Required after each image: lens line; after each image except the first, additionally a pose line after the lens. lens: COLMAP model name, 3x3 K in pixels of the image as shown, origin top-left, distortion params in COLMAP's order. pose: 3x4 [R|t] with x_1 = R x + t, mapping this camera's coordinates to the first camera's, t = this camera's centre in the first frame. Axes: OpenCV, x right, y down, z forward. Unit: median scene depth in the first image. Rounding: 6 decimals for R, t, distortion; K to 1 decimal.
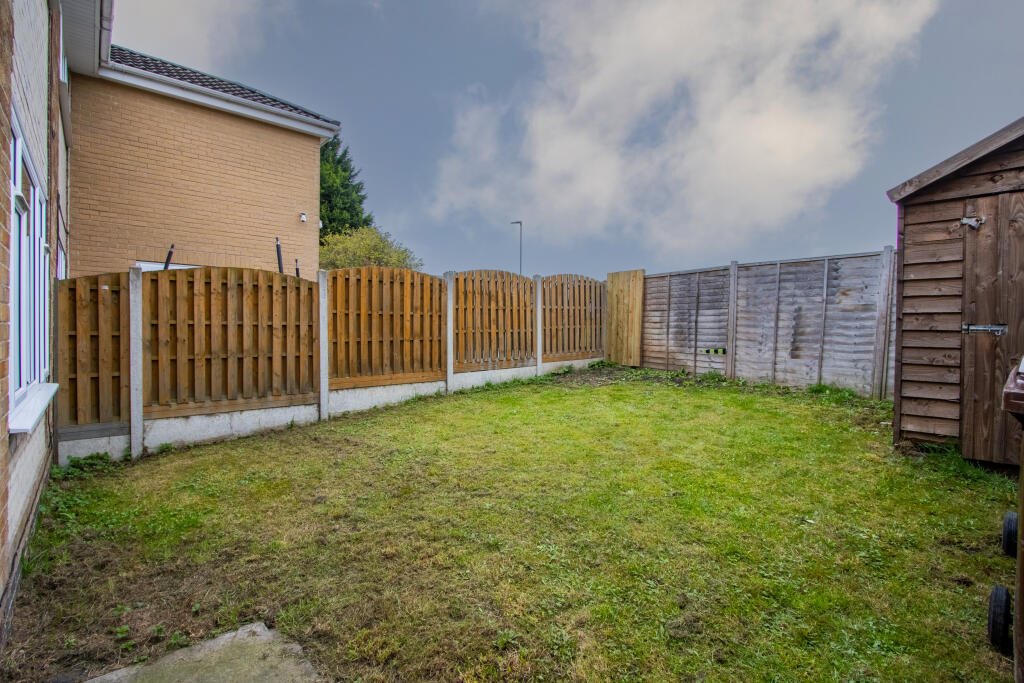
lens RADIAL K [[473.3, 0, 506.3], [0, 473.3, 335.8], [0, 0, 1]] dist [-0.011643, 0.000389]
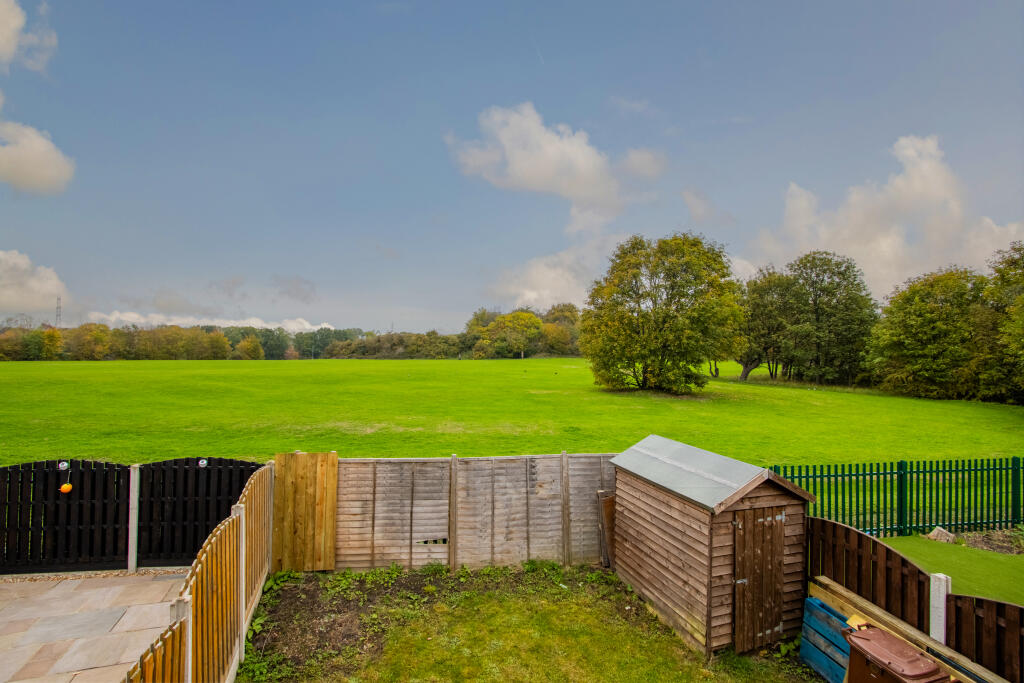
lens RADIAL K [[473.3, 0, 506.3], [0, 473.3, 335.8], [0, 0, 1]] dist [-0.011643, 0.000389]
pose [[0.384430, 0.011498, 0.923082, -0.481088], [0.001215, 0.999915, -0.012961, -0.430437], [-0.923153, 0.006104, 0.384384, 0.497955]]
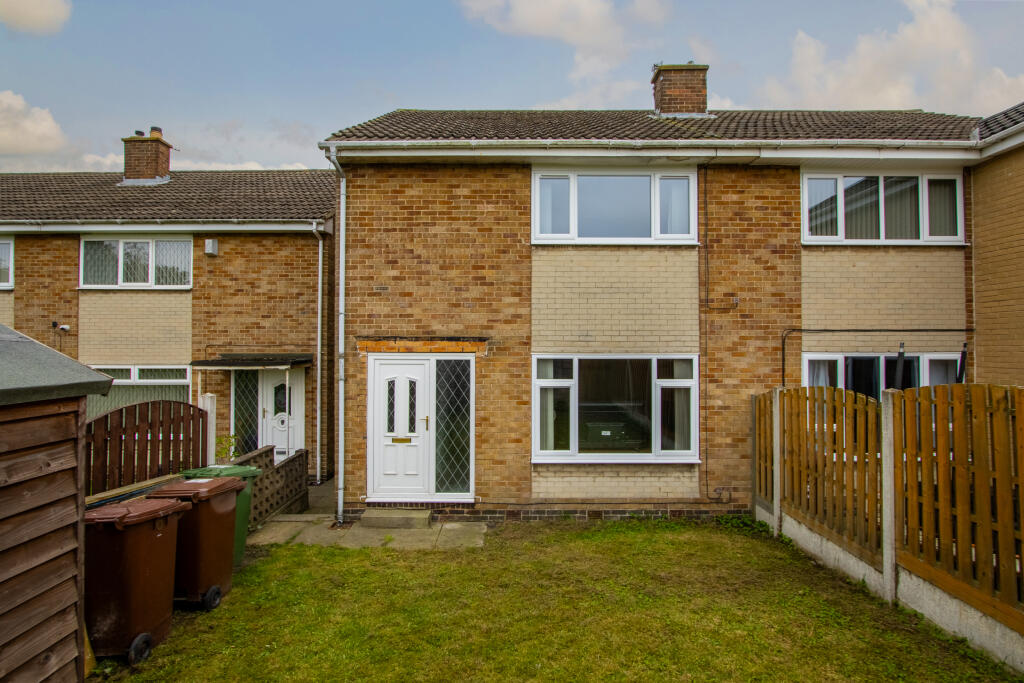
lens RADIAL K [[483.3, 0, 510.8], [0, 483.3, 336.6], [0, 0, 1]] dist [-0.013422, 0.000772]
pose [[-0.665686, -0.019141, -0.745986, 0.452270], [-0.005853, 0.999774, -0.020430, -0.171849], [0.746209, -0.009234, -0.665648, 0.905583]]
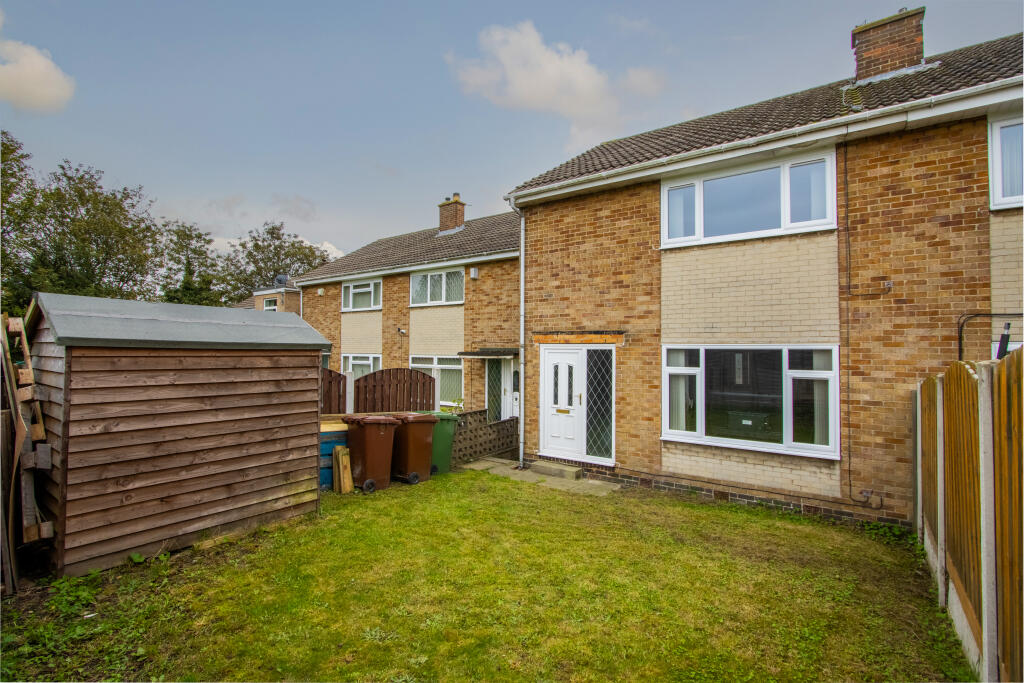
lens RADIAL K [[473.3, 0, 506.3], [0, 473.3, 335.8], [0, 0, 1]] dist [-0.011643, 0.000389]
pose [[-0.976520, -0.017153, -0.214742, 0.280089], [-0.011541, 0.999559, -0.027361, -0.142848], [0.215116, -0.024240, -0.976288, 1.281836]]
